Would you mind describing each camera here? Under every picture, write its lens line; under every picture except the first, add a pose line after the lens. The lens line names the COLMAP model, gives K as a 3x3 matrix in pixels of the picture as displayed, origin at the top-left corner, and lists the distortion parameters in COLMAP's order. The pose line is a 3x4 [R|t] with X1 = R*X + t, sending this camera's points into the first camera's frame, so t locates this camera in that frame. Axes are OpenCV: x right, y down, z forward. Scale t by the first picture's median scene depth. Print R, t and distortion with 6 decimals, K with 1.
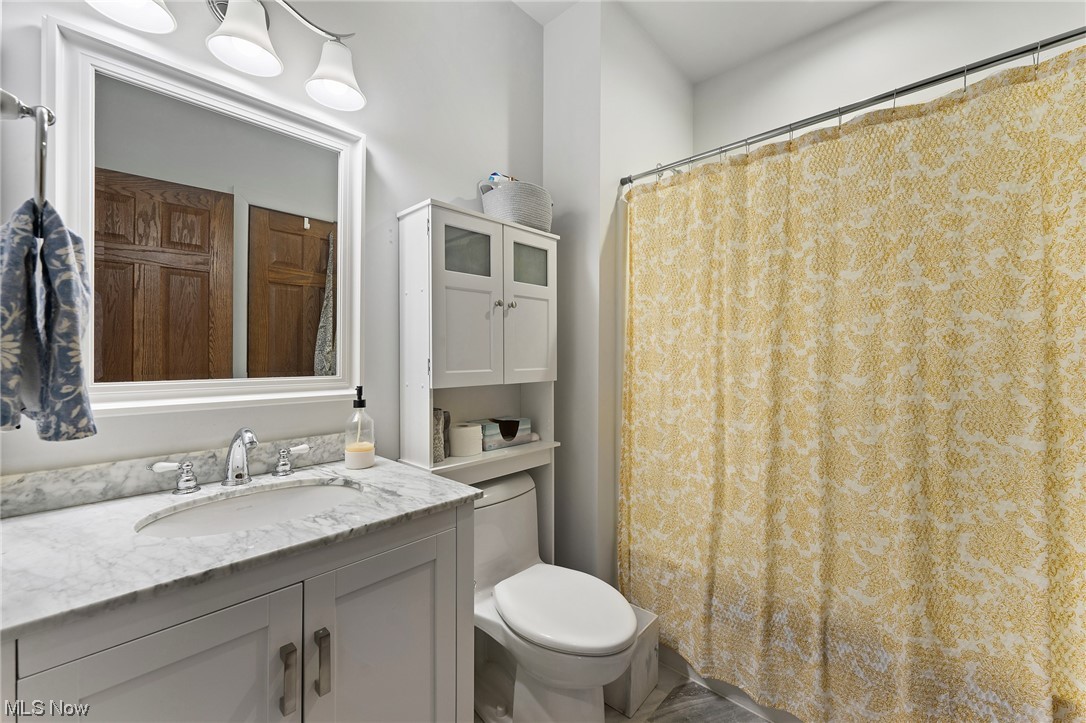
lens RADIAL K [[434.2, 0, 544.0], [0, 434.2, 351.3], [0, 0, 1]] dist [-0.000829, -0.000024]
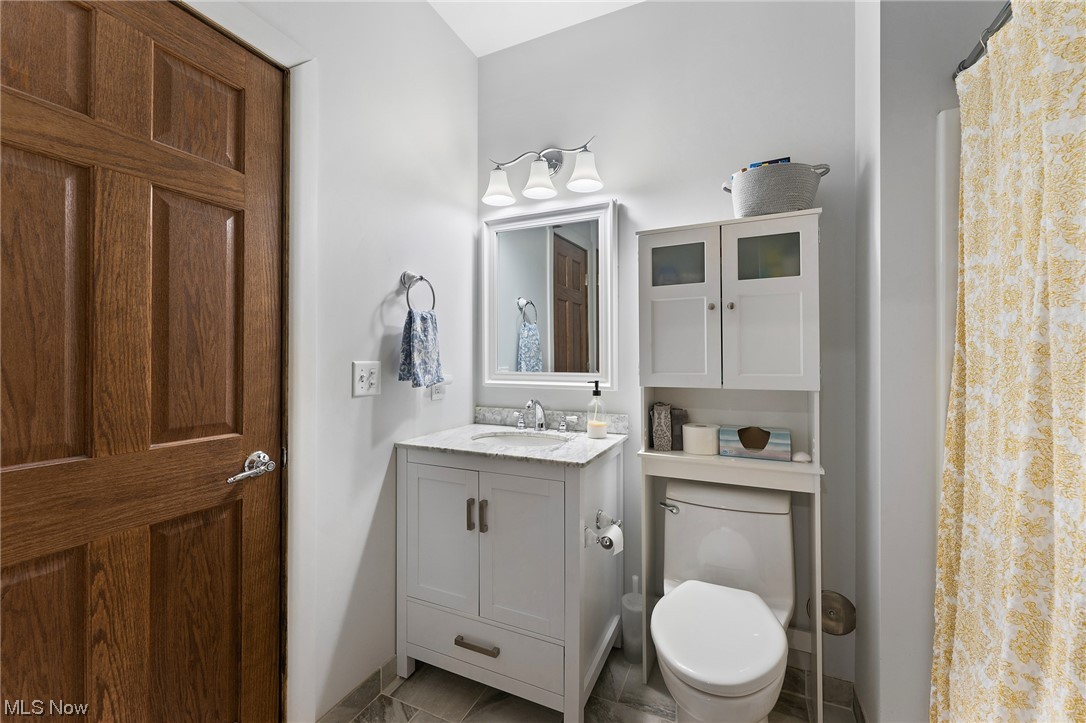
lens RADIAL K [[440.7, 0, 545.2], [0, 440.7, 340.4], [0, 0, 1]] dist [0.000647, 0.000116]
pose [[0.315514, -0.038773, -0.948128, 0.740014], [0.010747, 0.999247, -0.037287, 0.000391], [0.948860, 0.001575, 0.315693, 0.314621]]
